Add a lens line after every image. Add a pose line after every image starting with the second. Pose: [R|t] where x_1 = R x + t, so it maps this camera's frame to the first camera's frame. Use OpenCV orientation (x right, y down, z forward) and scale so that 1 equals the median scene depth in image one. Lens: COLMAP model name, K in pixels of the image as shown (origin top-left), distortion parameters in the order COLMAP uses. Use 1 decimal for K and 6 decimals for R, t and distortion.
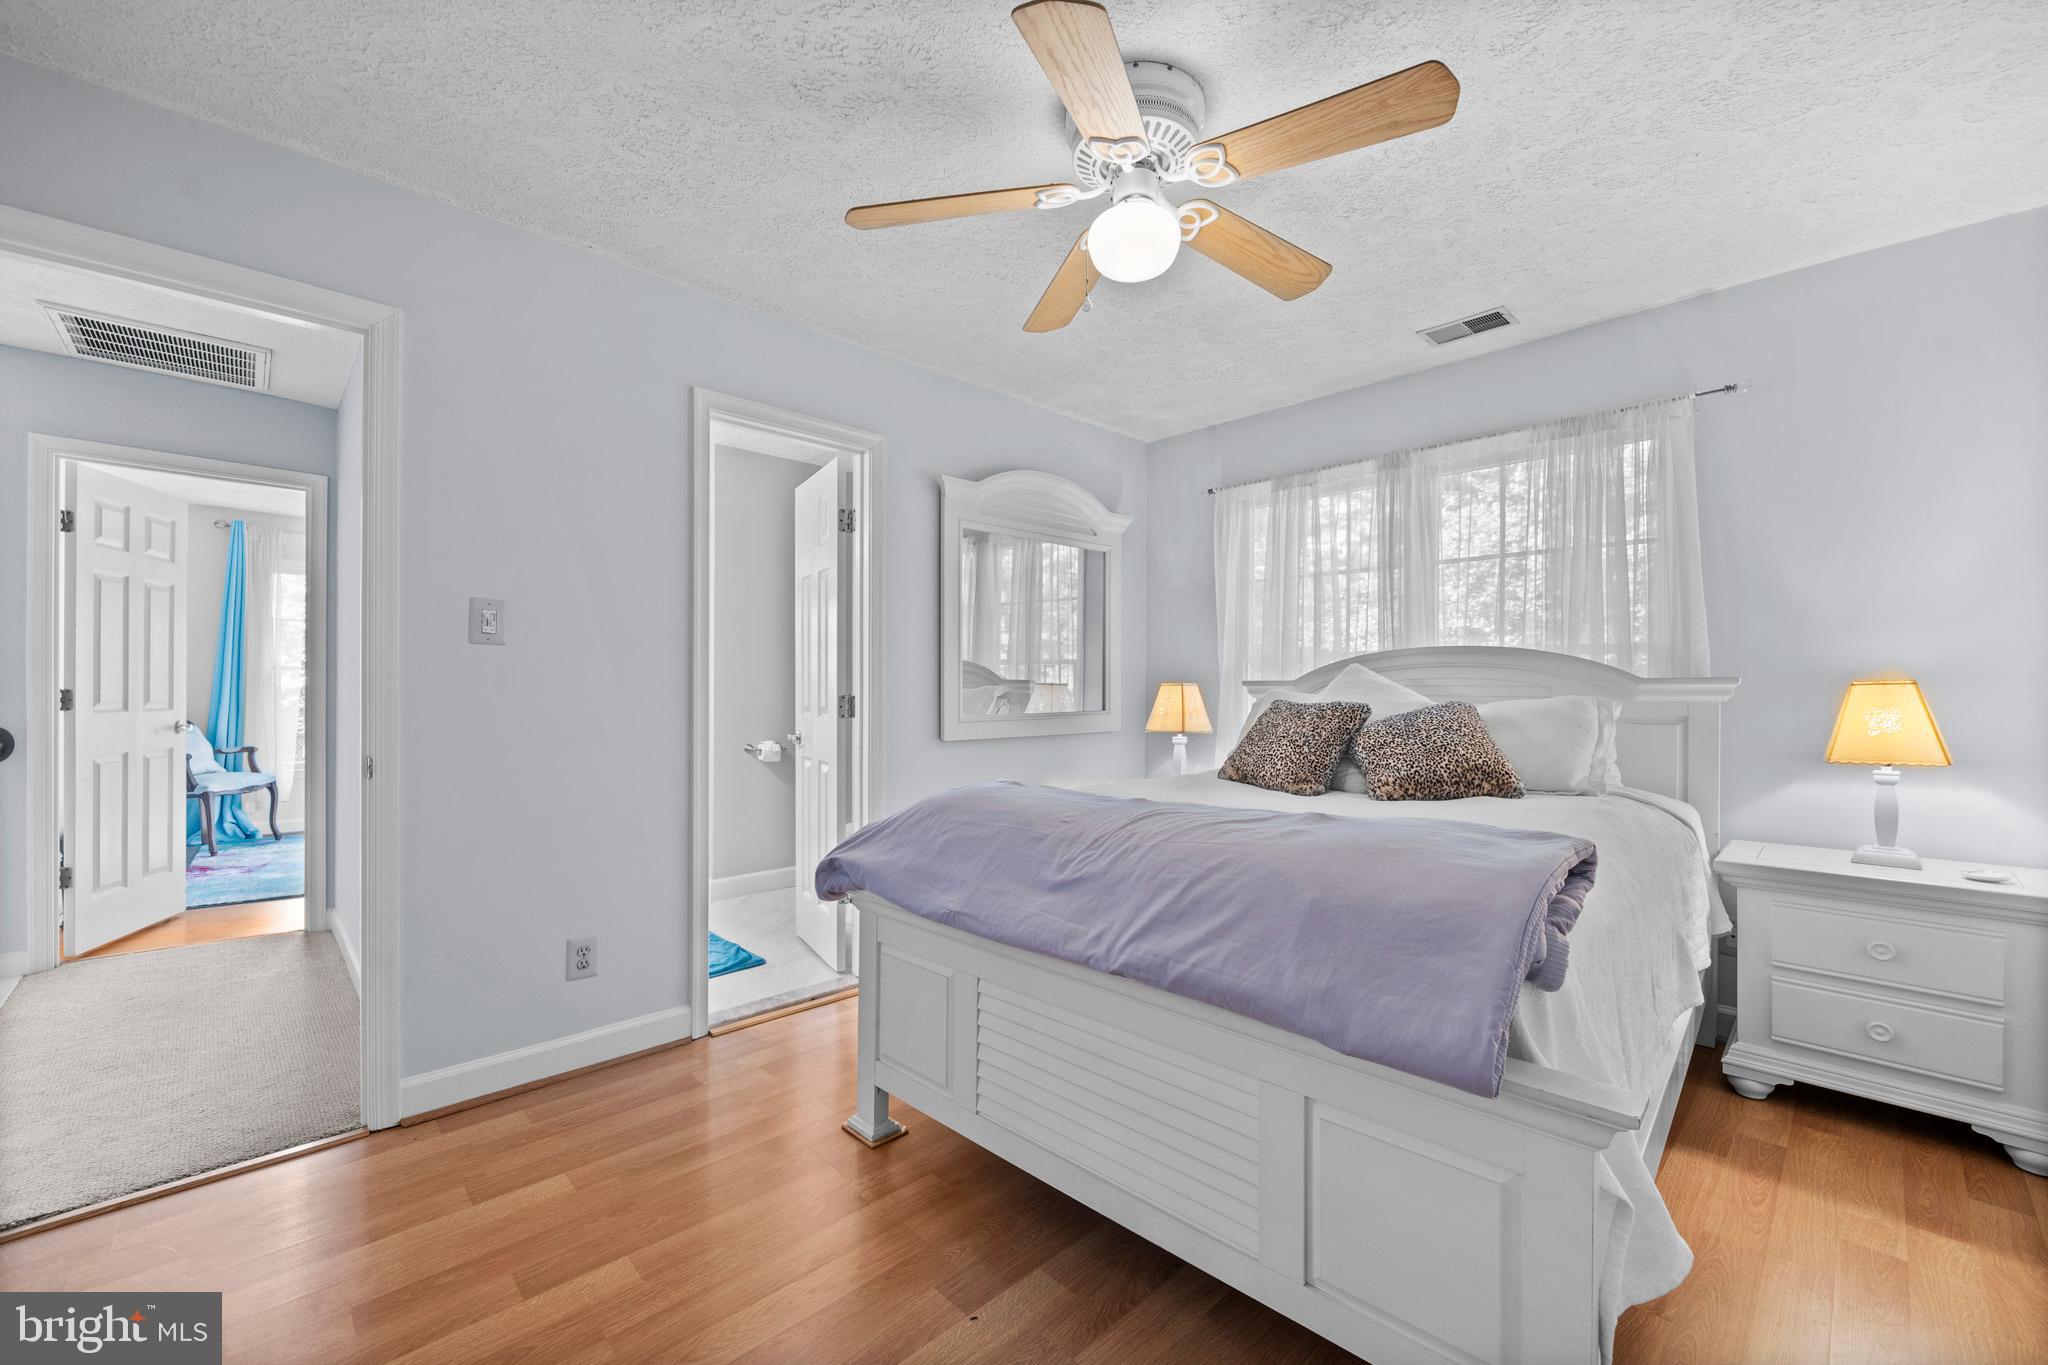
lens RADIAL K [[869.4, 0, 1070.7], [0, 869.4, 688.8], [0, 0, 1]] dist [-0.003463, 0.000107]
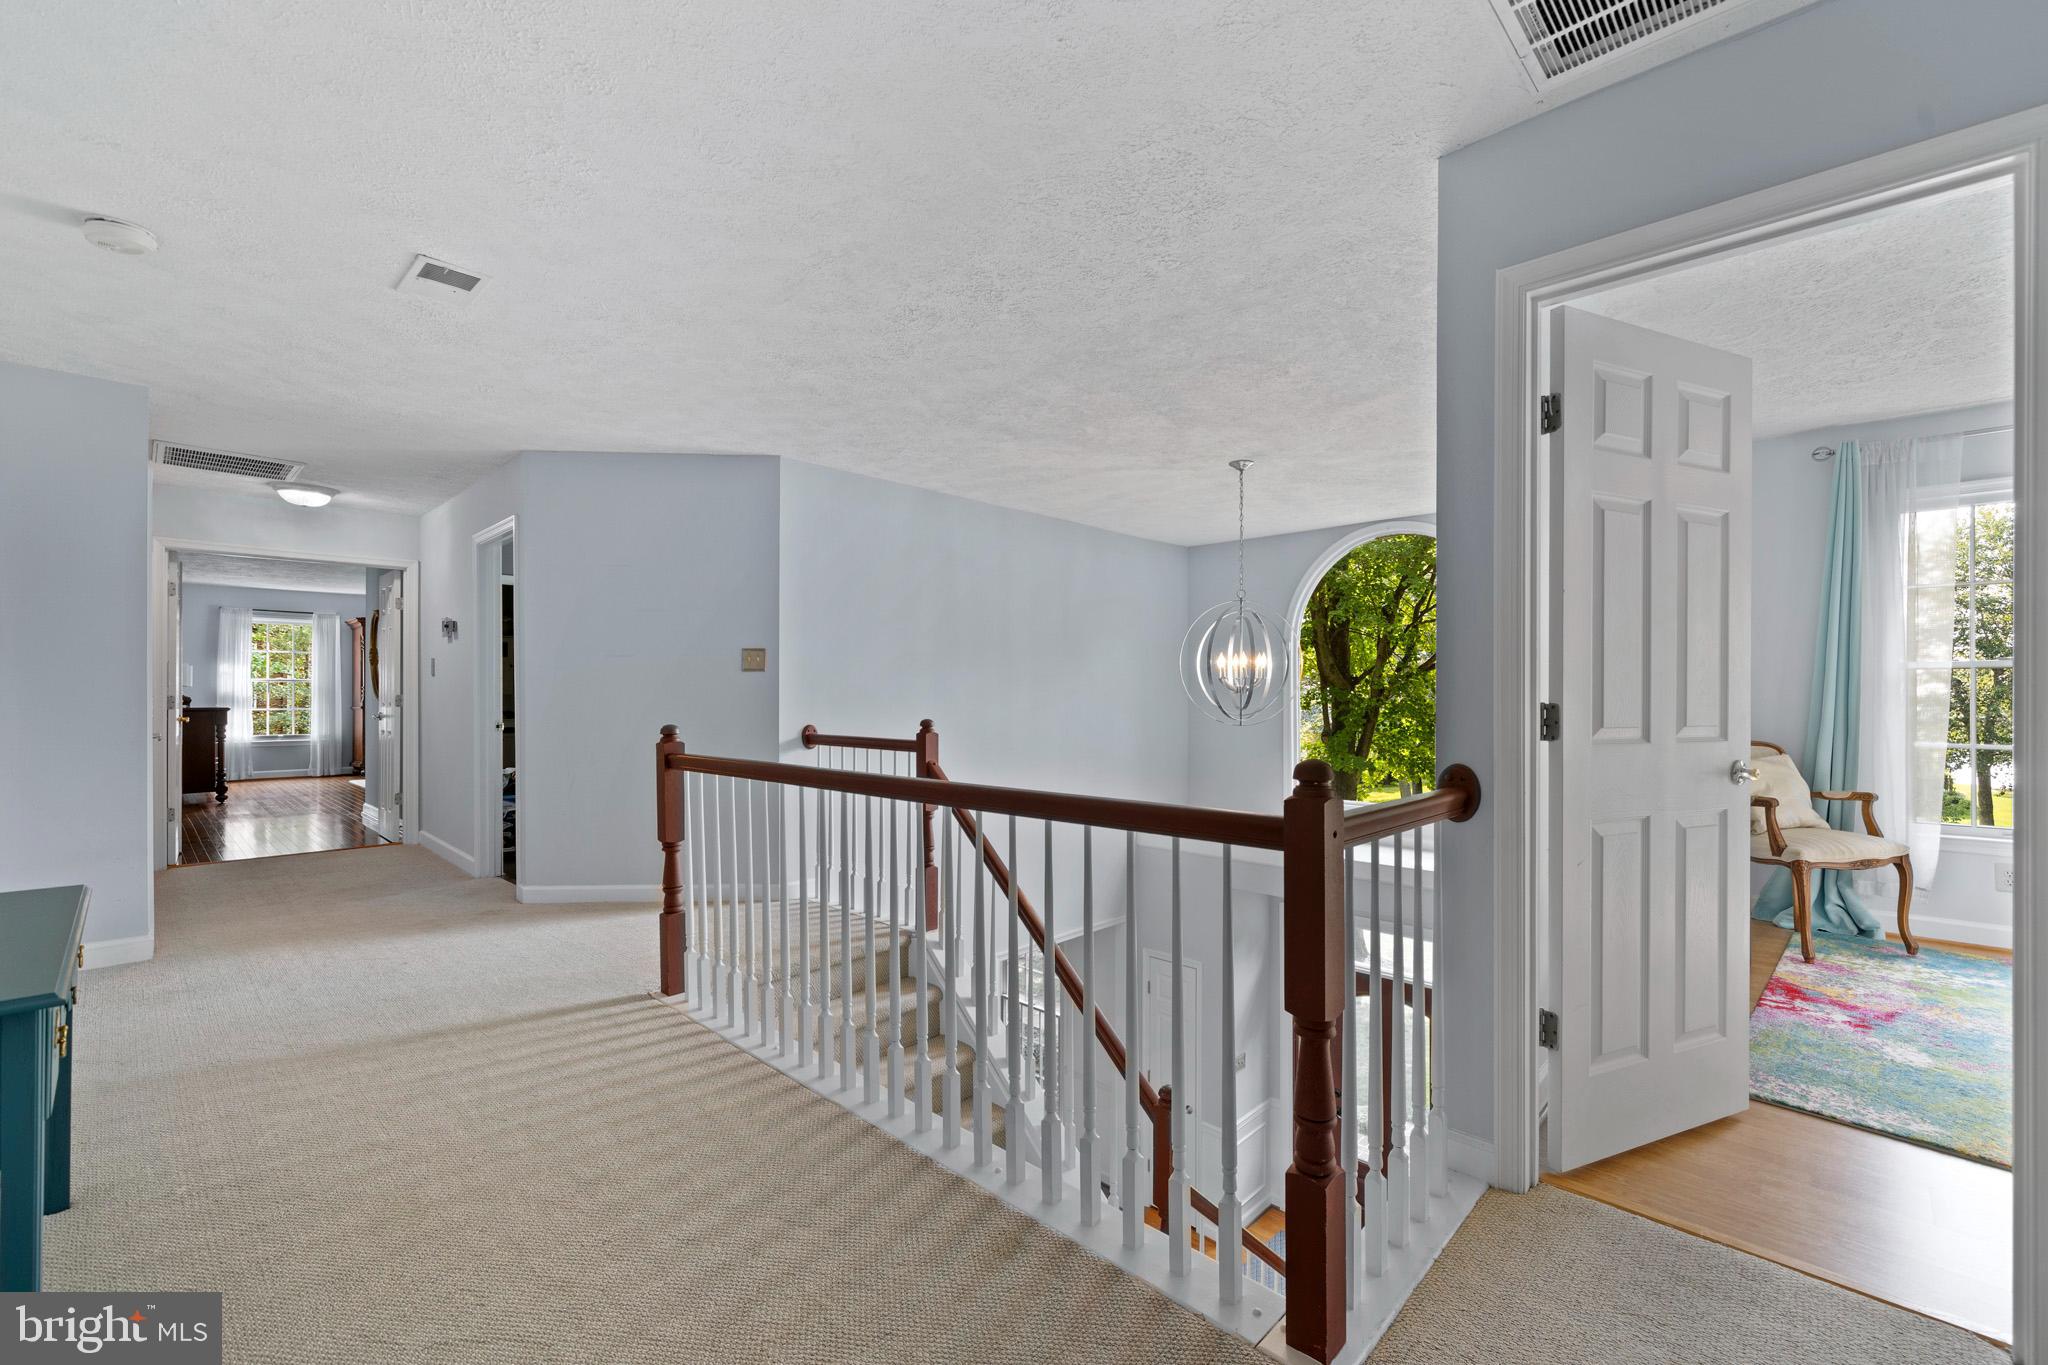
lens RADIAL K [[869.4, 0, 1049.1], [0, 869.4, 705.2], [0, 0, 1]] dist [-0.003463, 0.000107]
pose [[0.059151, 0.003165, -0.998244, -0.355161], [0.004608, 0.999983, 0.003444, -0.001201], [0.998238, -0.004804, 0.059135, 0.372513]]
